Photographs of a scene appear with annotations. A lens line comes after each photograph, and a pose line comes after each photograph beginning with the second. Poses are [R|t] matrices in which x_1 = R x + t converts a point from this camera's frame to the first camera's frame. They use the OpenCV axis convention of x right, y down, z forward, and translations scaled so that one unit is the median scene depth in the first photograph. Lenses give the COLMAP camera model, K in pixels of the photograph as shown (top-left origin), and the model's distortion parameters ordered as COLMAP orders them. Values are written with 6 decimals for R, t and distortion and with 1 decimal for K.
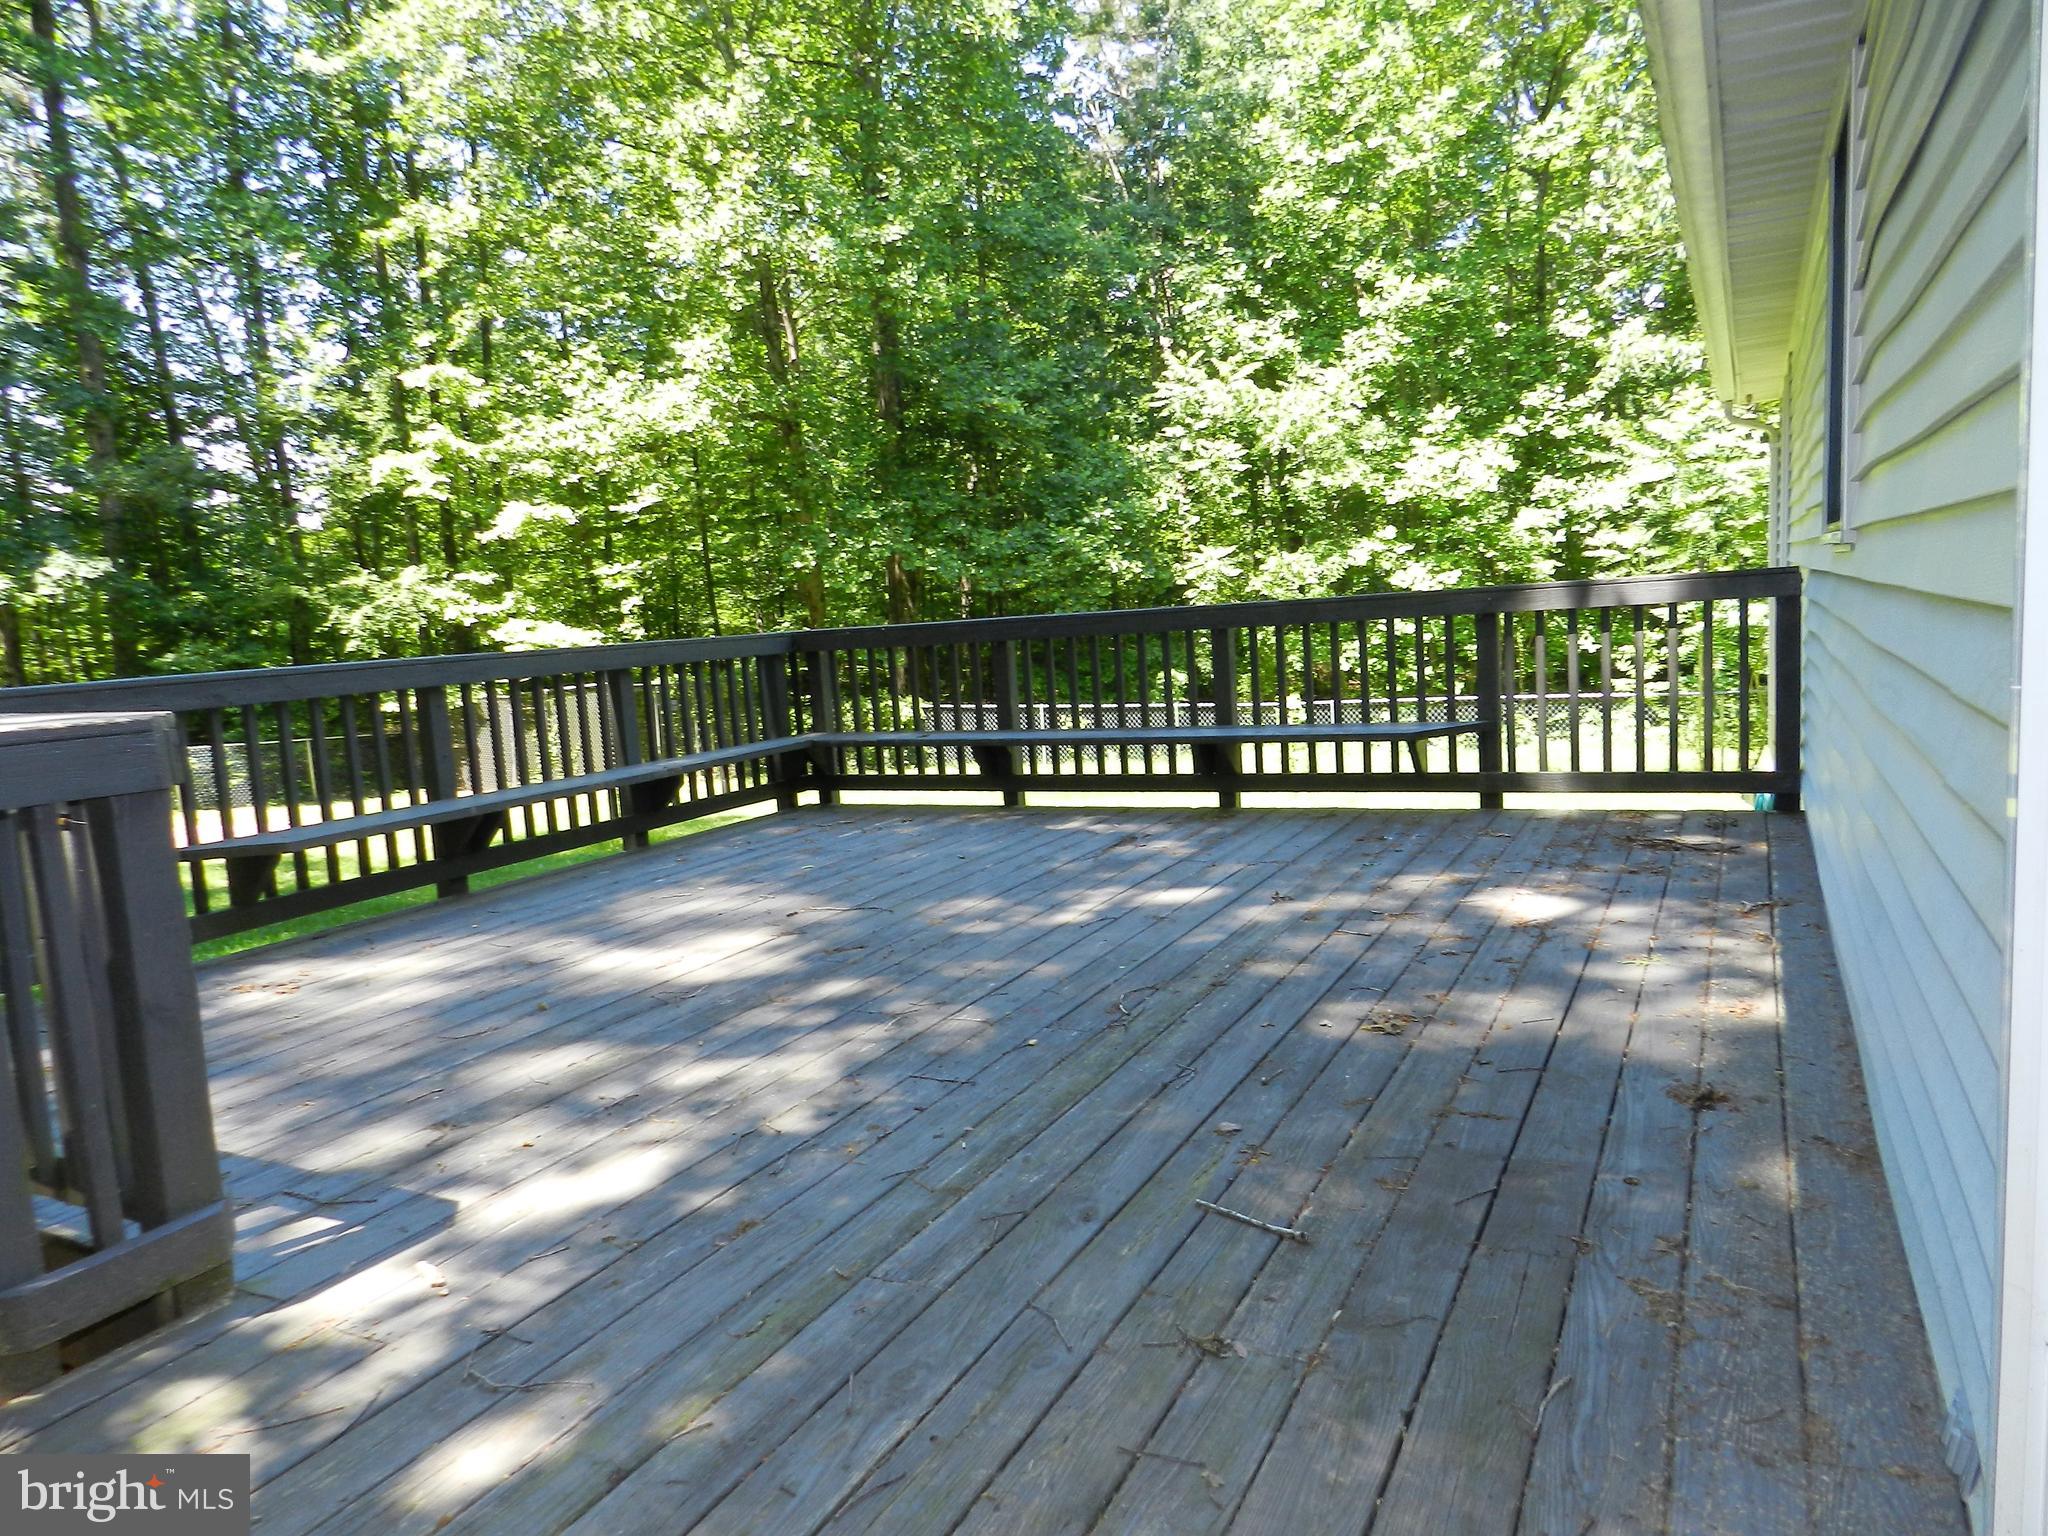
lens RADIAL K [[1394.9, 0, 1024.3], [0, 1394.9, 772.2], [0, 0, 1]] dist [0.026528, -0.005021]
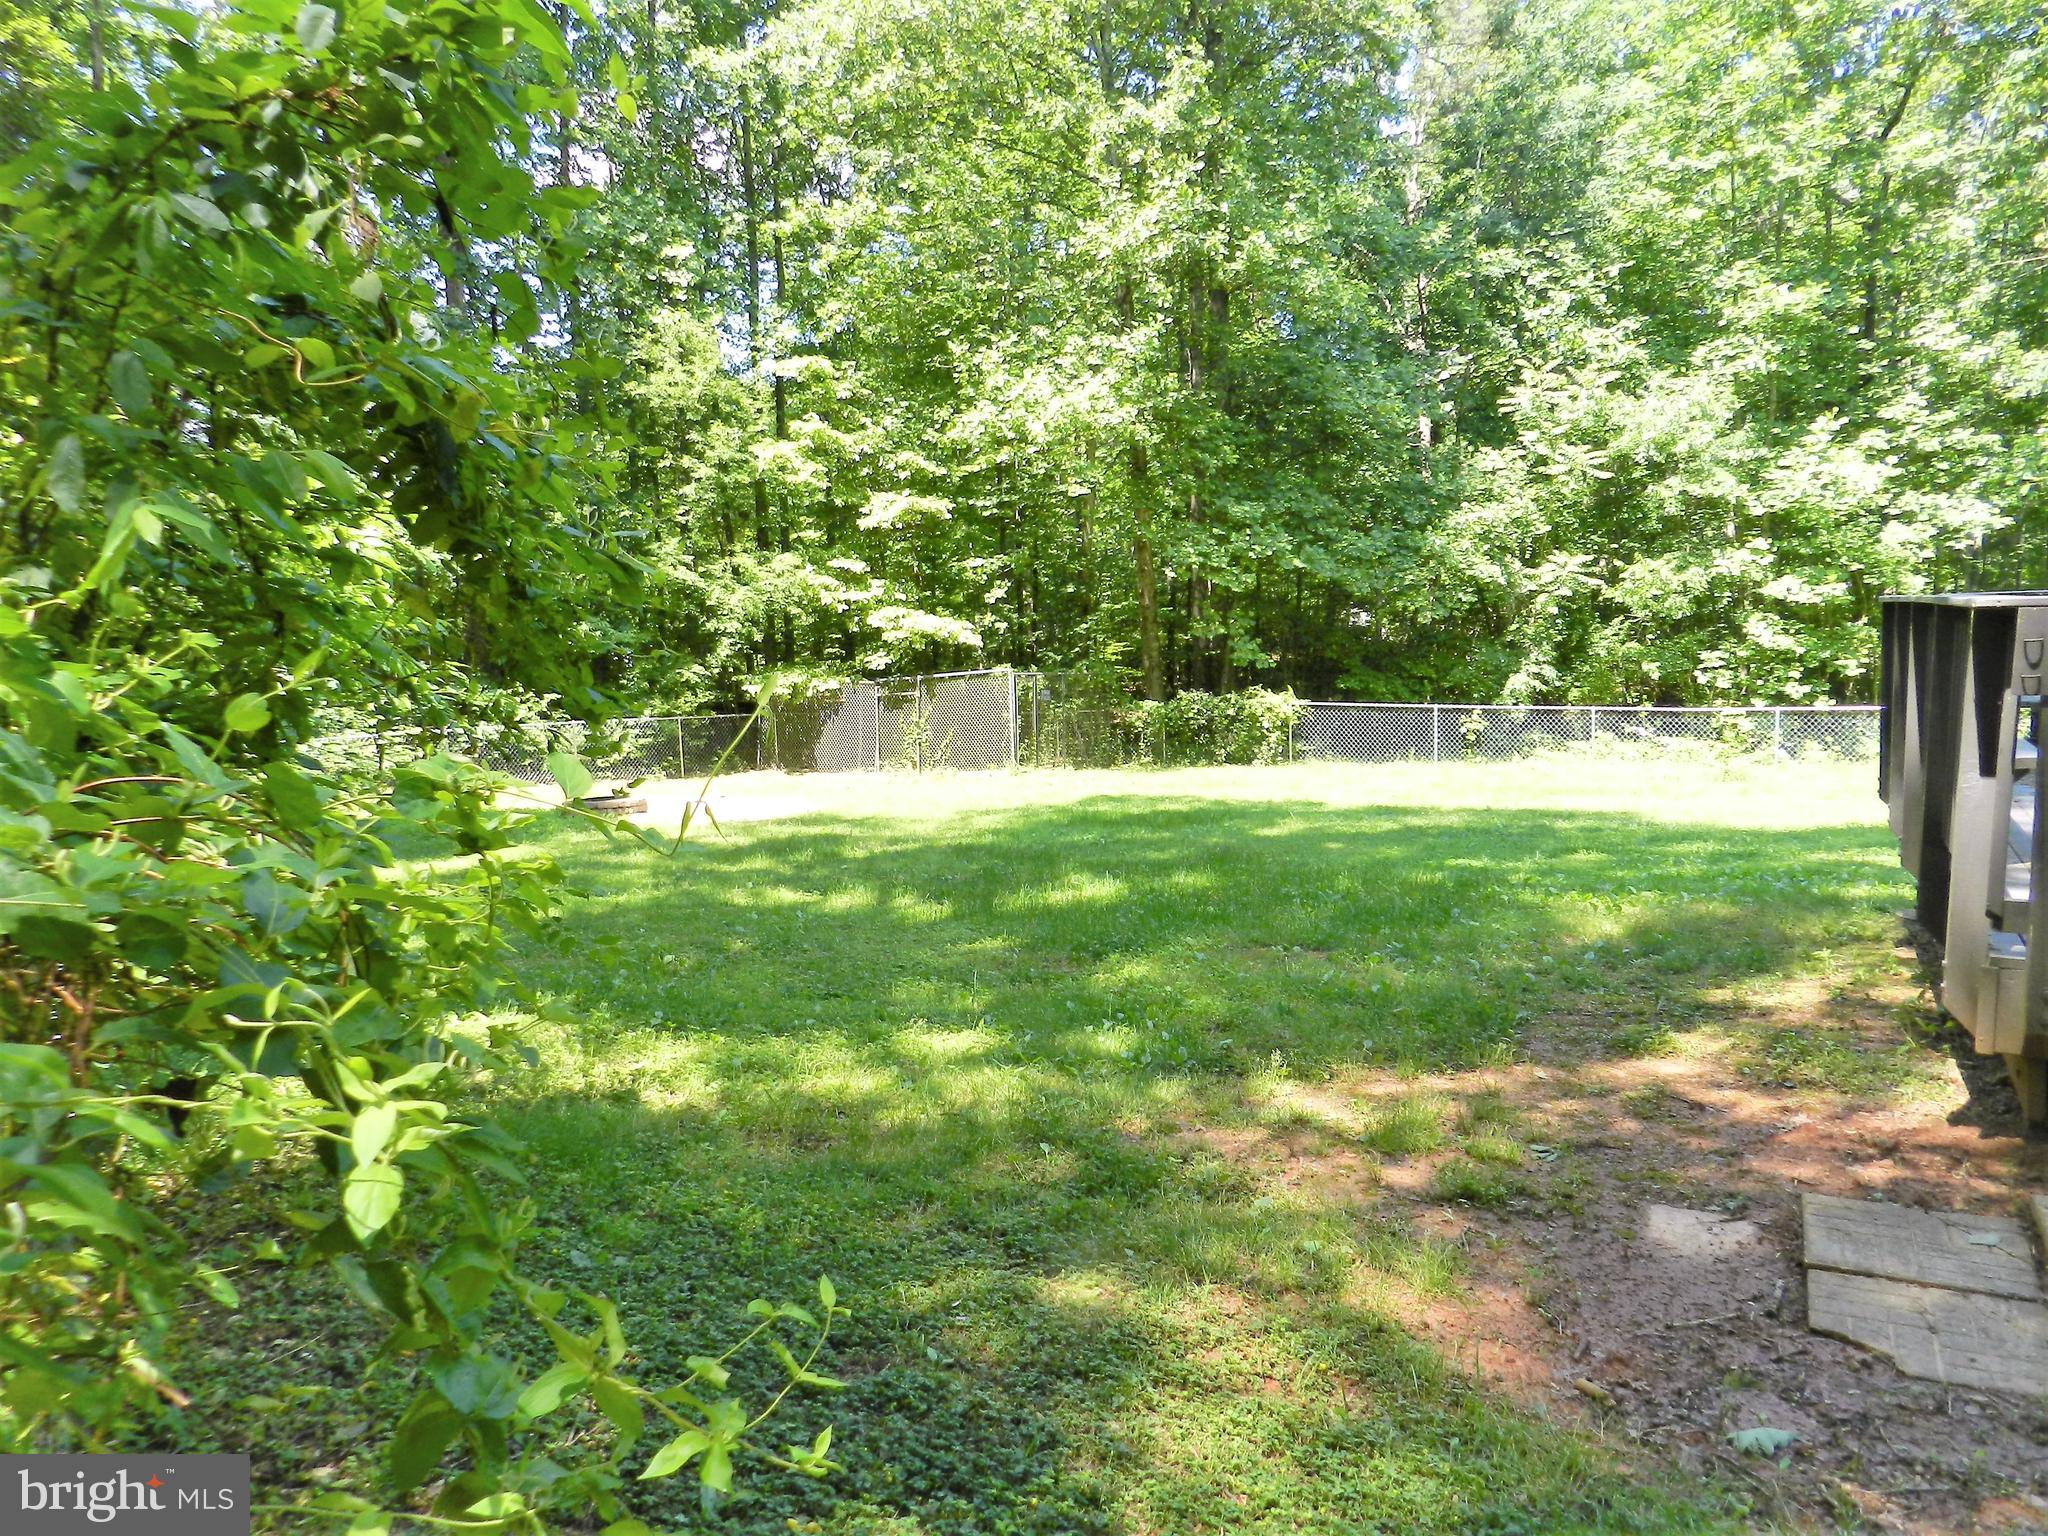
lens RADIAL K [[1394.9, 0, 1024.3], [0, 1394.9, 772.2], [0, 0, 1]] dist [0.026528, -0.005021]
pose [[0.998674, 0.033764, -0.038850, -0.211460], [-0.034081, 0.999391, -0.007528, 0.015170], [0.038573, 0.008842, 0.999217, -0.010558]]
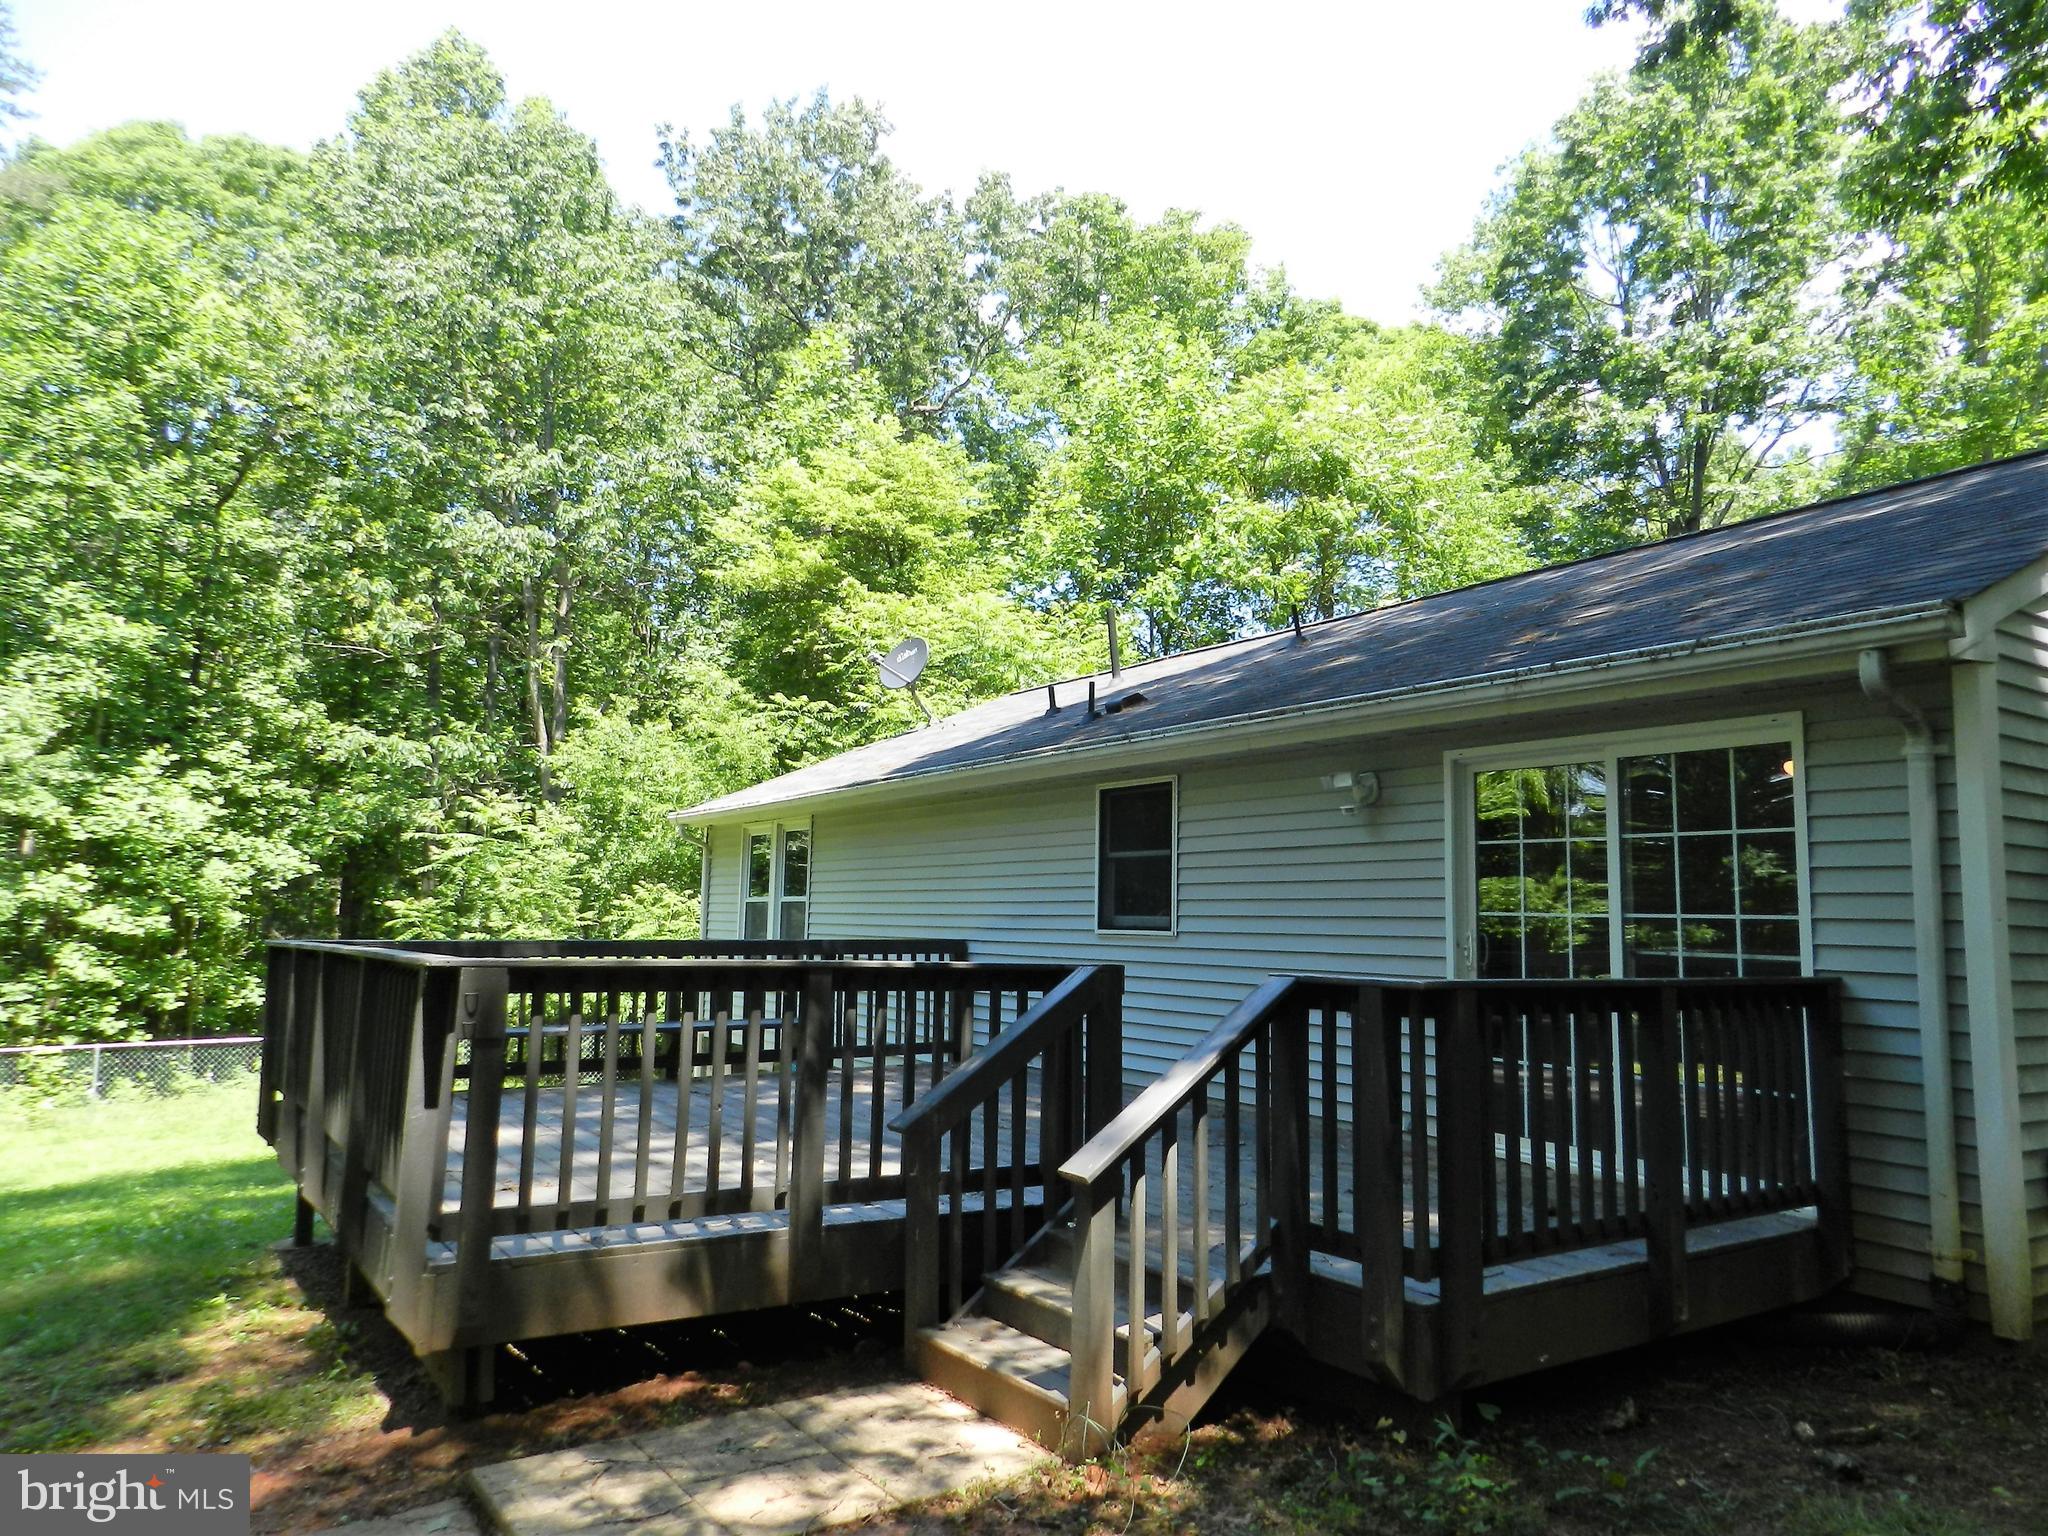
lens RADIAL K [[1394.9, 0, 1024.3], [0, 1394.9, 772.2], [0, 0, 1]] dist [0.026528, -0.005021]
pose [[0.504375, 0.164033, 0.847761, -0.230650], [0.059264, 0.972899, -0.223505, 0.014099], [-0.861449, 0.162972, 0.480985, -0.013737]]
